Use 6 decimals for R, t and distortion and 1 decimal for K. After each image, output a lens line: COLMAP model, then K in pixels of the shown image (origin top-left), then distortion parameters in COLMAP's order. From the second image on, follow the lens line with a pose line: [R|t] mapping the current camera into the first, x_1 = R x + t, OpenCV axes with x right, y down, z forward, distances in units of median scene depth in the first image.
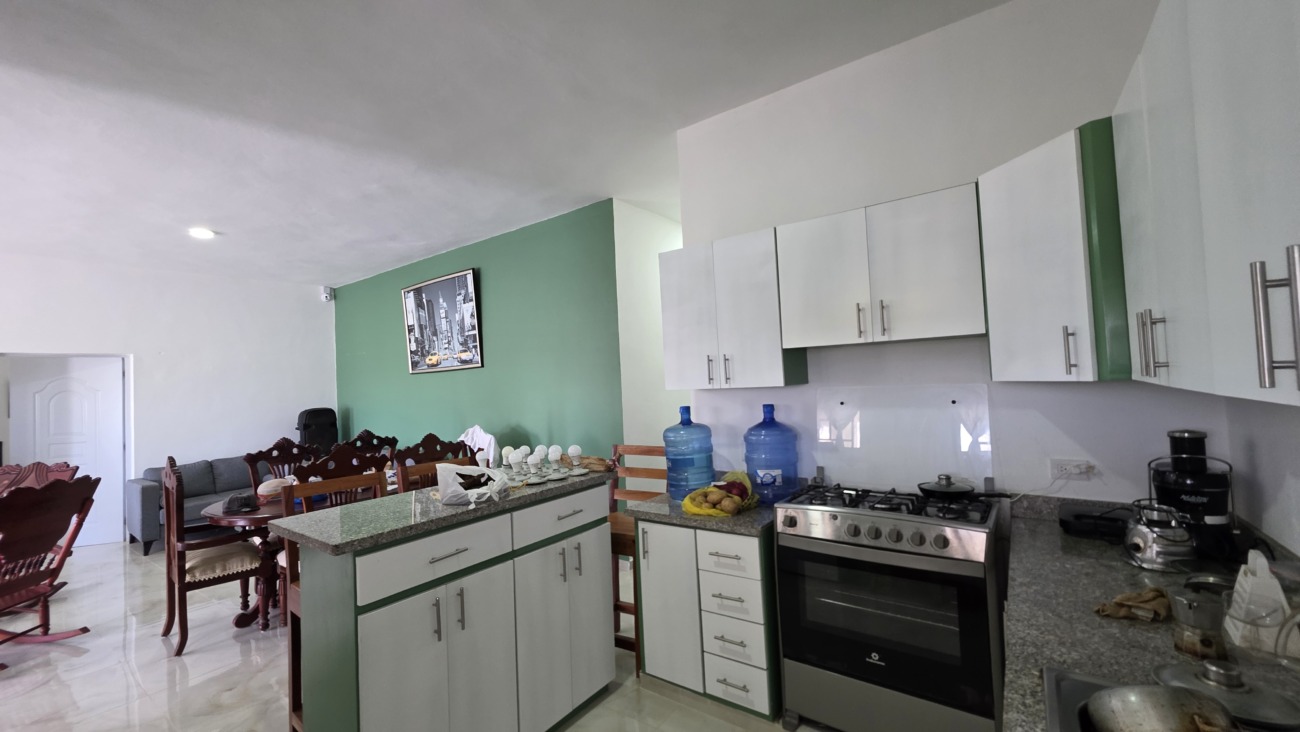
lens RADIAL K [[523.3, 0, 642.8], [0, 523.3, 362.6], [0, 0, 1]] dist [0.000309, 0.000028]
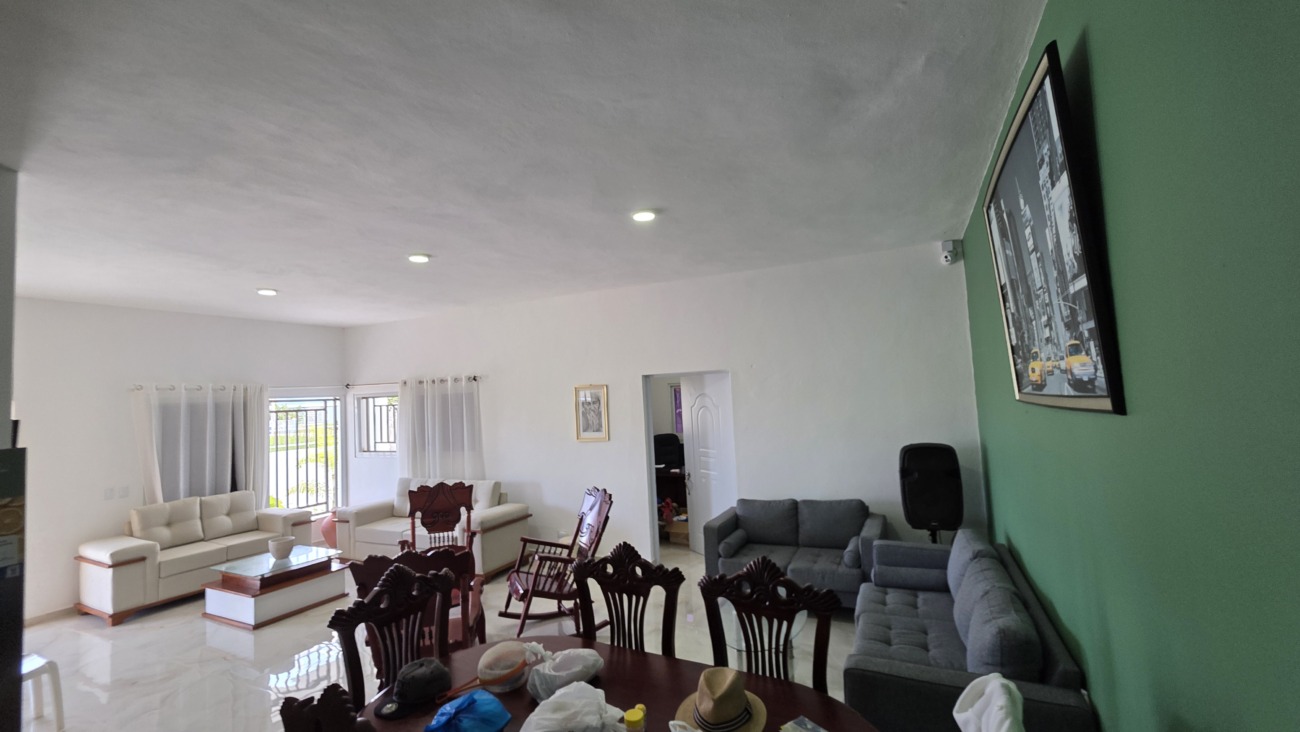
lens RADIAL K [[523.3, 0, 645.1], [0, 523.3, 361.9], [0, 0, 1]] dist [0.000309, 0.000028]
pose [[0.186586, -0.027220, -0.982061, -0.233794], [0.074002, 0.997166, -0.013579, -0.067127], [0.979648, -0.070141, 0.188072, 1.640536]]
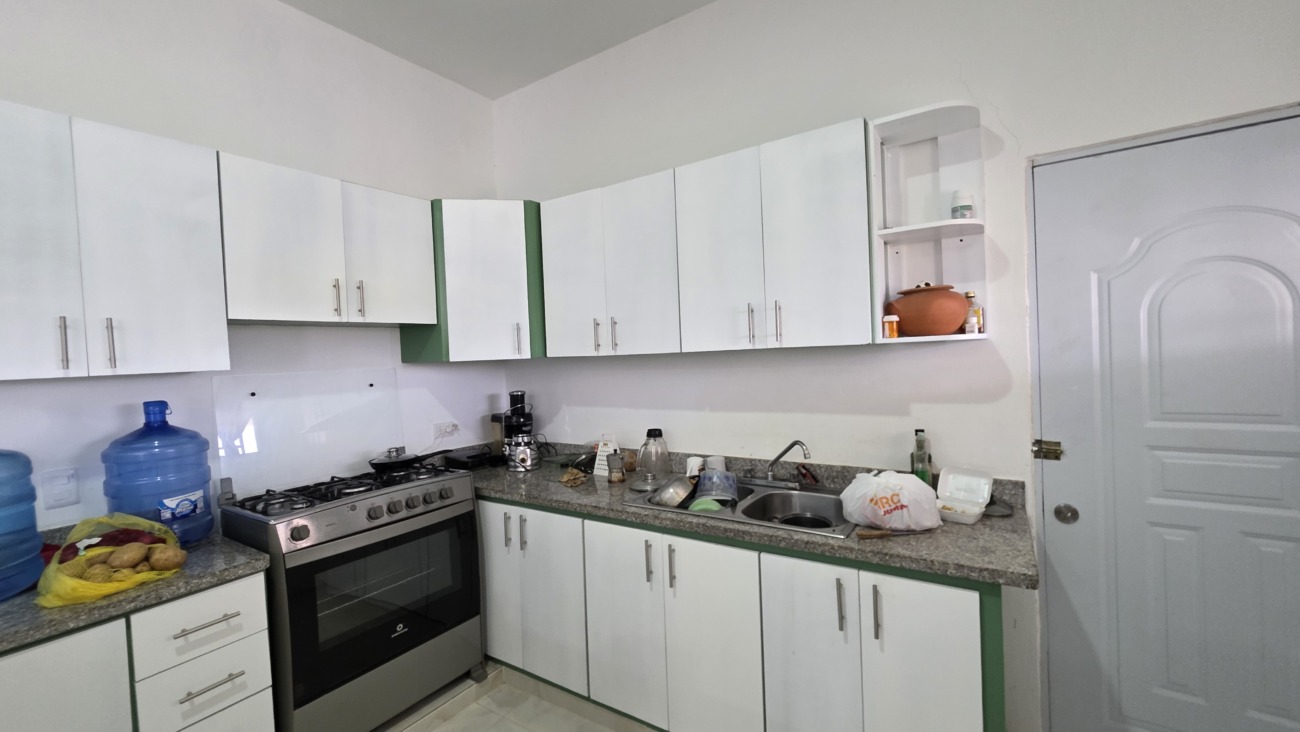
lens RADIAL K [[523.3, 0, 653.0], [0, 523.3, 361.3], [0, 0, 1]] dist [0.000309, 0.000028]
pose [[-0.051375, 0.030757, 0.998206, -0.495703], [0.009227, 0.999498, -0.030322, 0.060953], [-0.998637, 0.007653, -0.051633, 0.443177]]
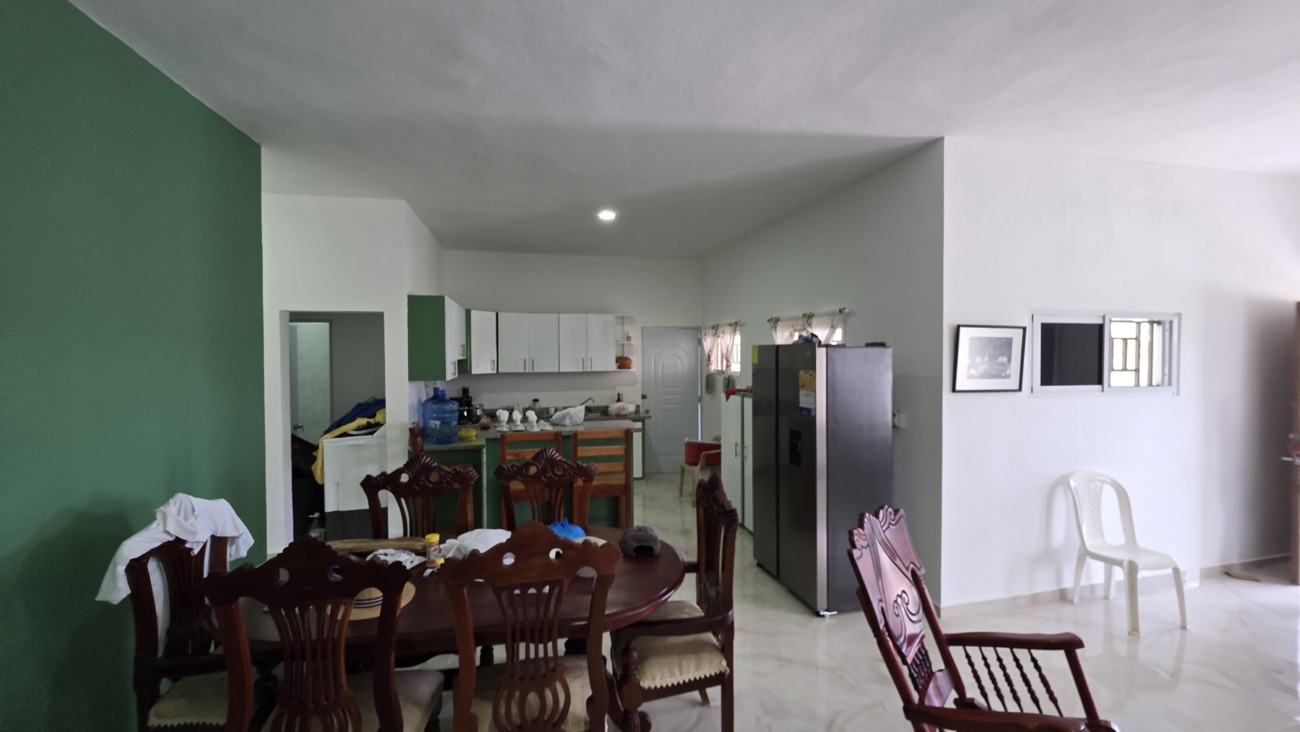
lens RADIAL K [[523.3, 0, 653.0], [0, 523.3, 361.2], [0, 0, 1]] dist [0.000309, 0.000028]
pose [[-0.771033, 0.039017, 0.635599, -1.783153], [0.016828, 0.999021, -0.040912, 0.085980], [-0.636573, -0.020849, -0.770934, 2.184519]]
